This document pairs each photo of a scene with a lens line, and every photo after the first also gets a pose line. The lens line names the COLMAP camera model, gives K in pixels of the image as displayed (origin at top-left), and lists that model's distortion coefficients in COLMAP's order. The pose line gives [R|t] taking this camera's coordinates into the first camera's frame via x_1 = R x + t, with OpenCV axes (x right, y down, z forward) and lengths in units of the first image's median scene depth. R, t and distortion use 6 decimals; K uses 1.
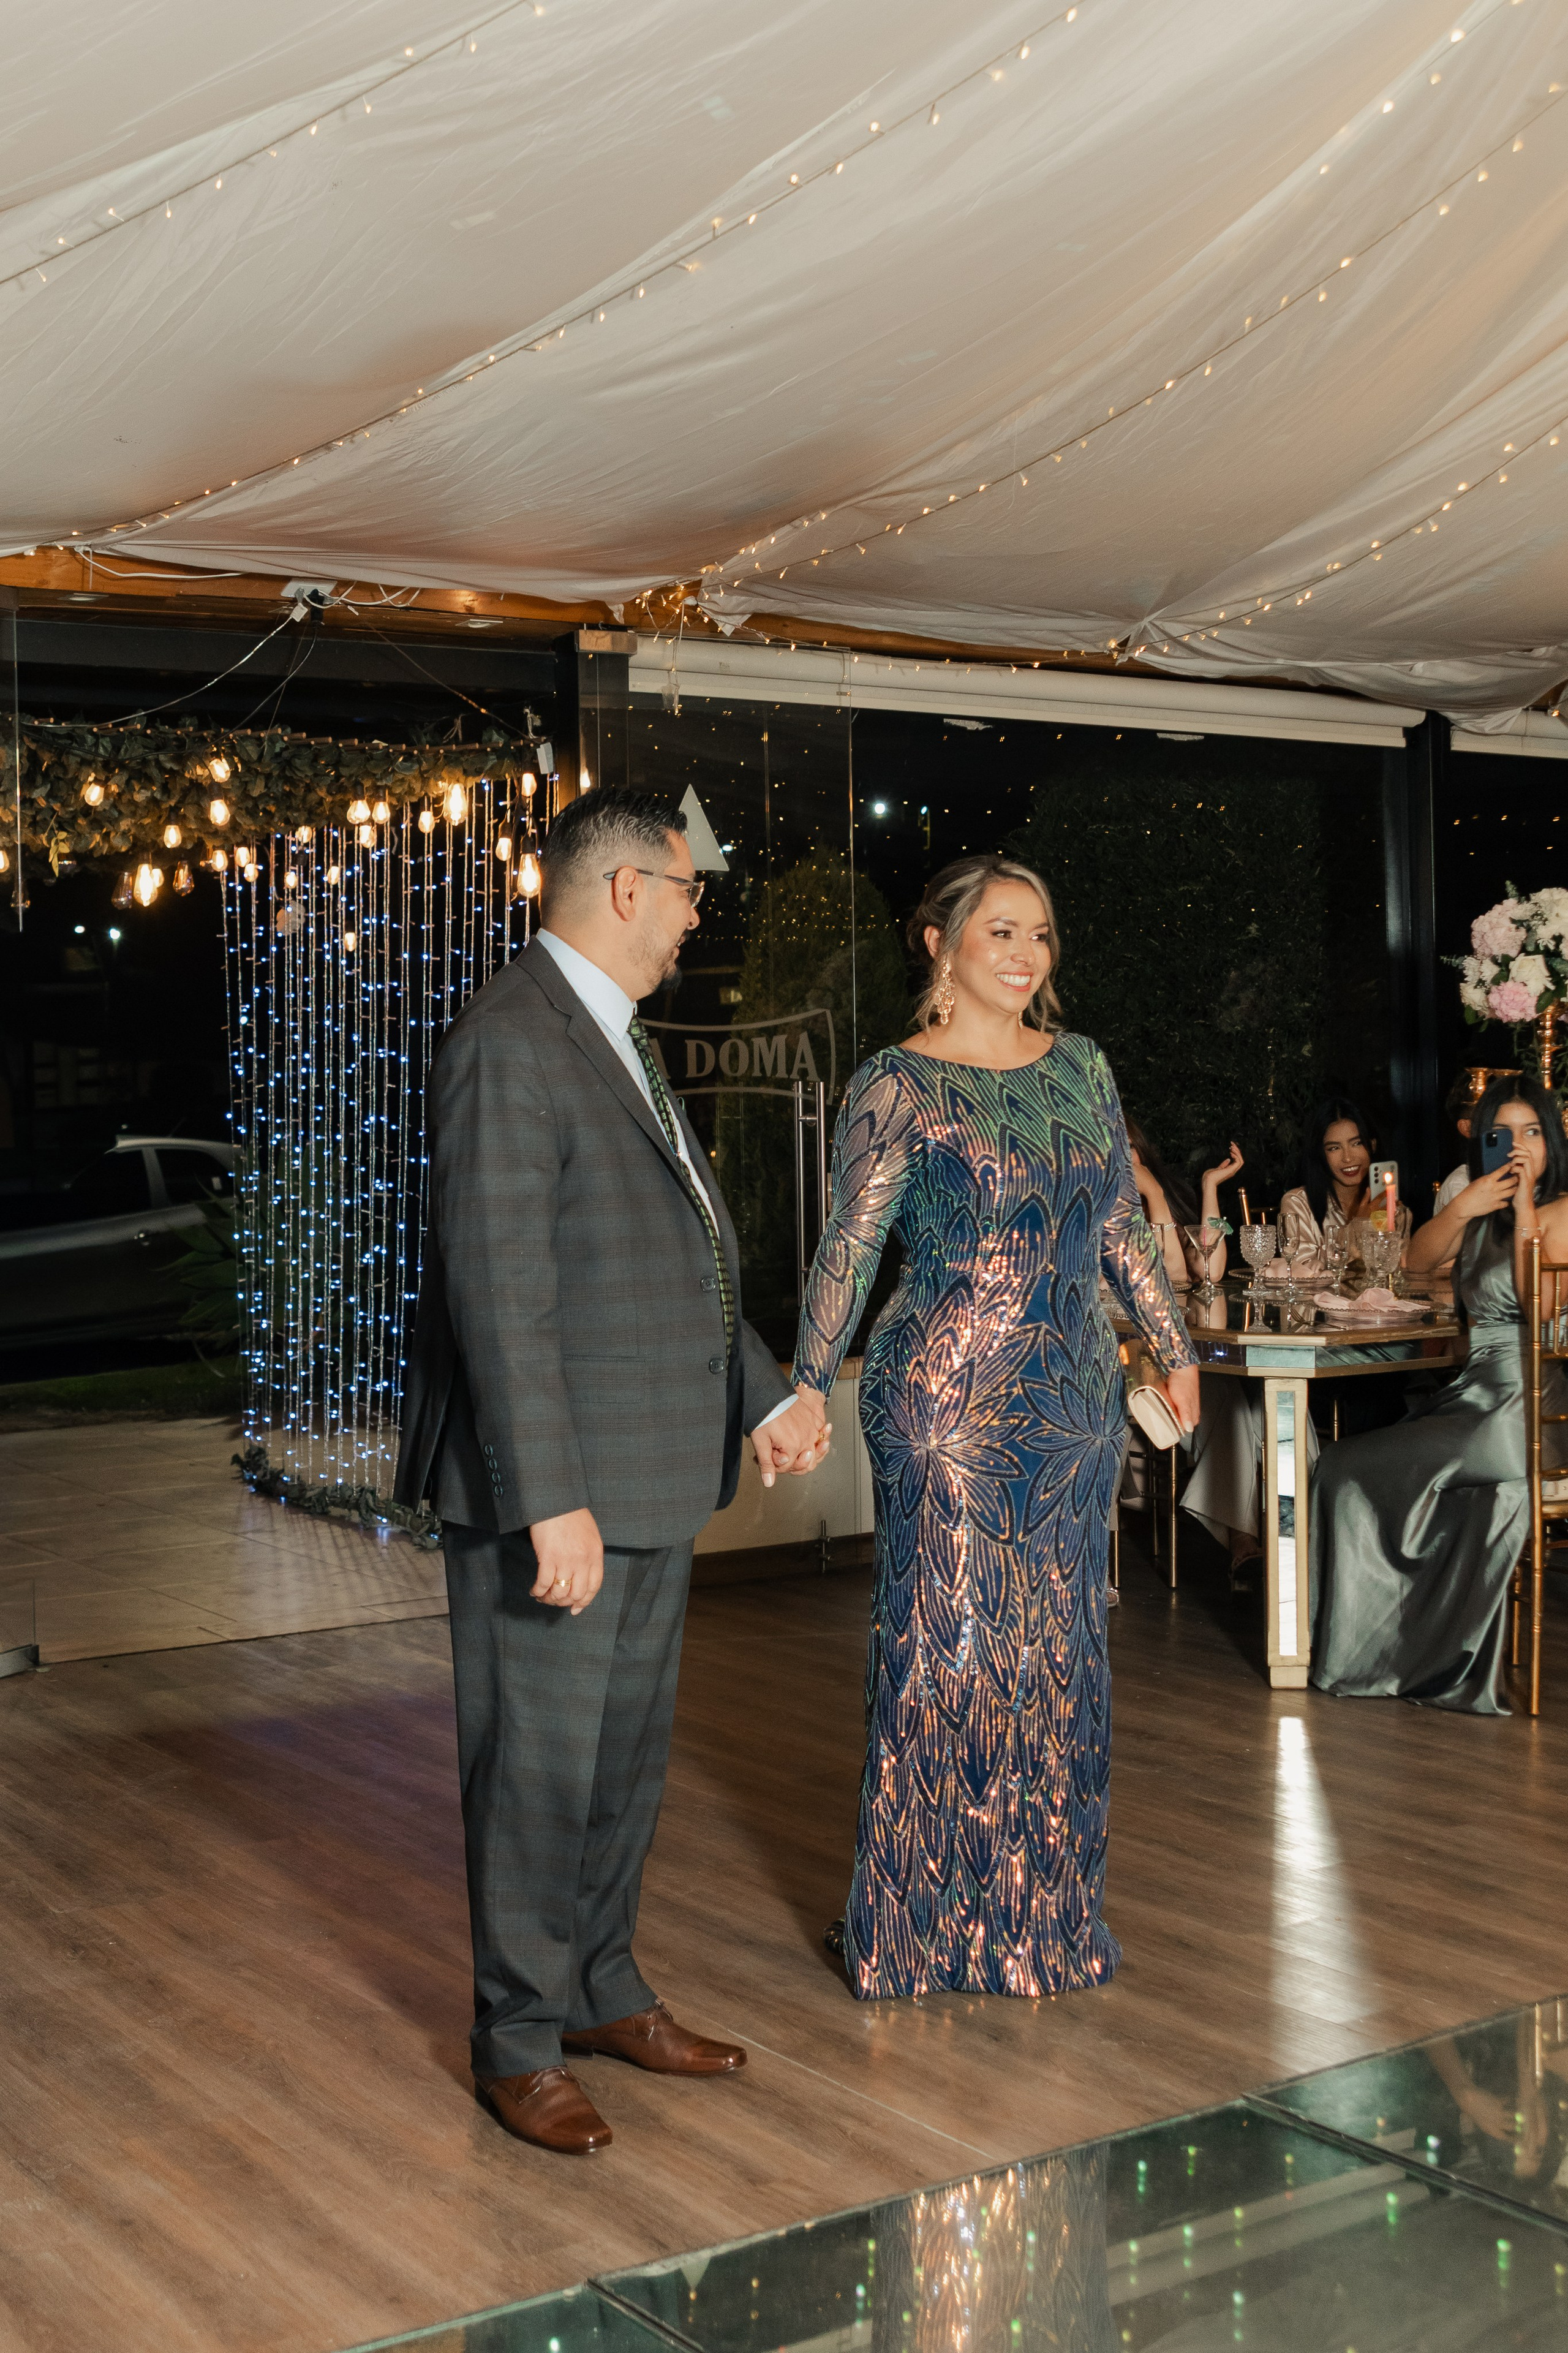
lens RADIAL K [[2988.1, 0, 783.3], [0, 2988.1, 1128.5], [0, 0, 1]] dist [-0.007164, 0.530512]
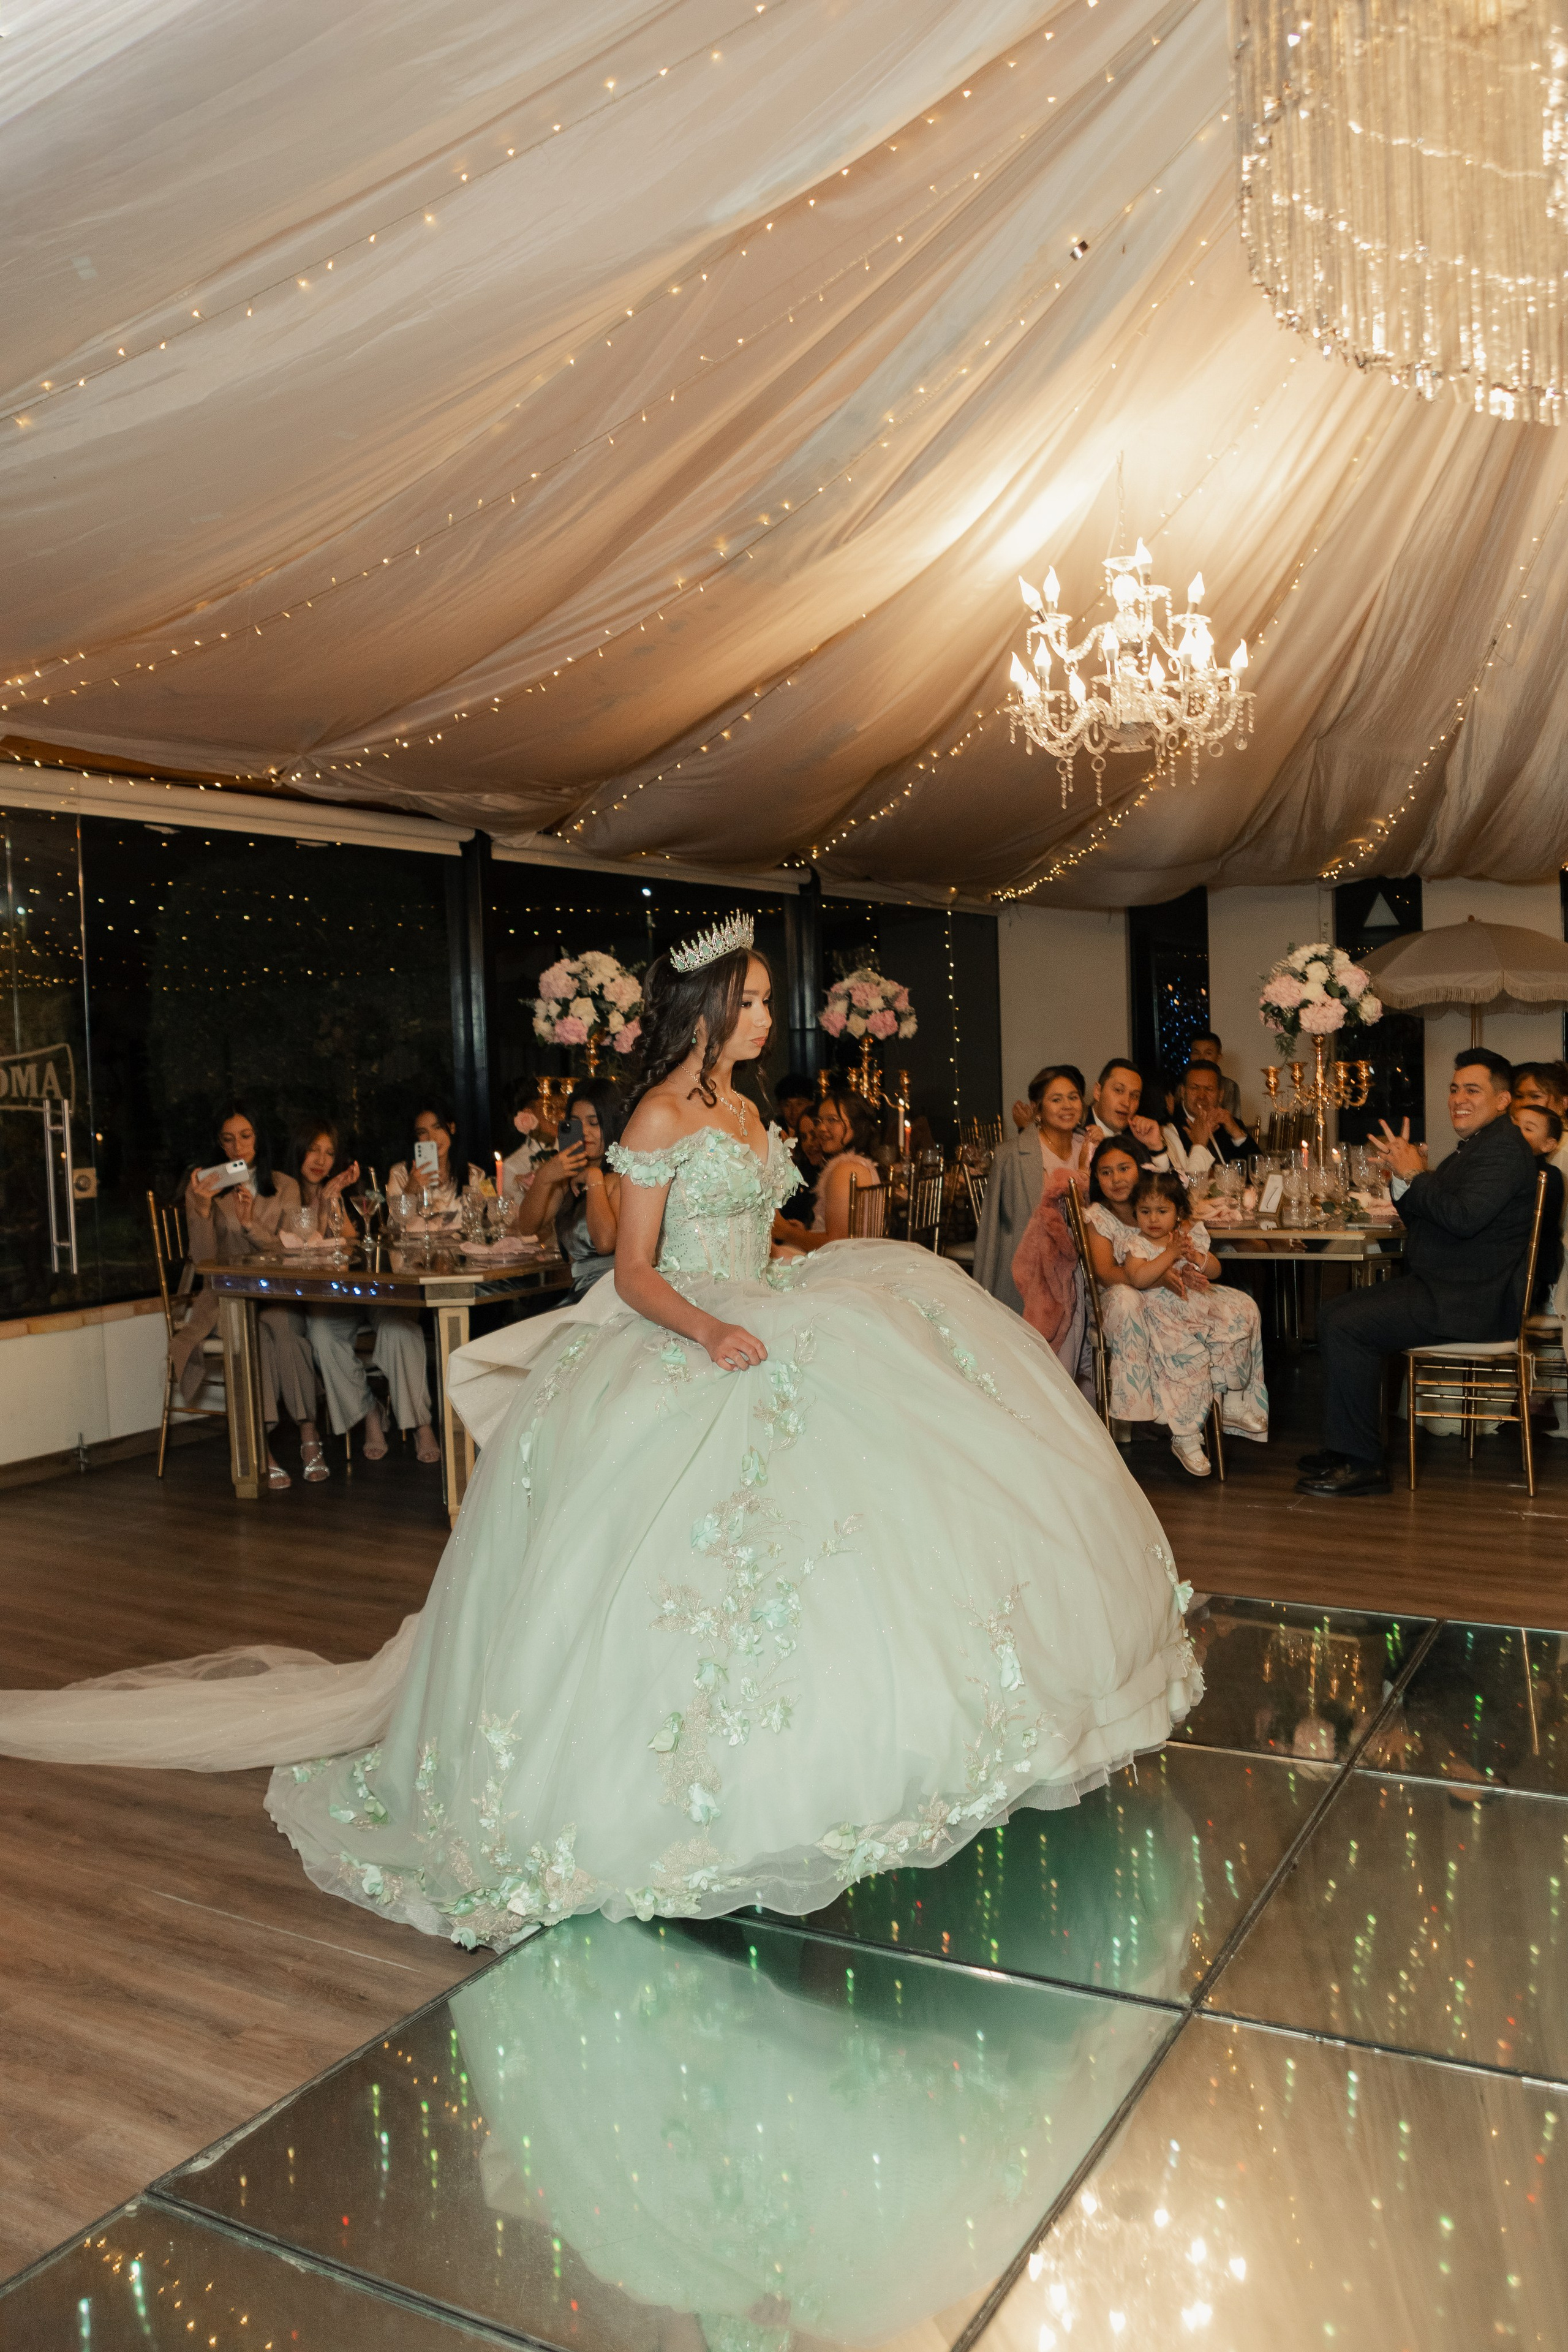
lens RADIAL K [[1954.6, 0, 784.0], [0, 1954.6, 1176.0], [0, 0, 1]] dist [-0.108493, 0.116907]
pose [[0.913357, -0.041910, 0.404997, -0.046021], [0.030180, 0.998921, 0.035309, -0.002819], [-0.406040, -0.020027, 0.913636, 0.107134]]
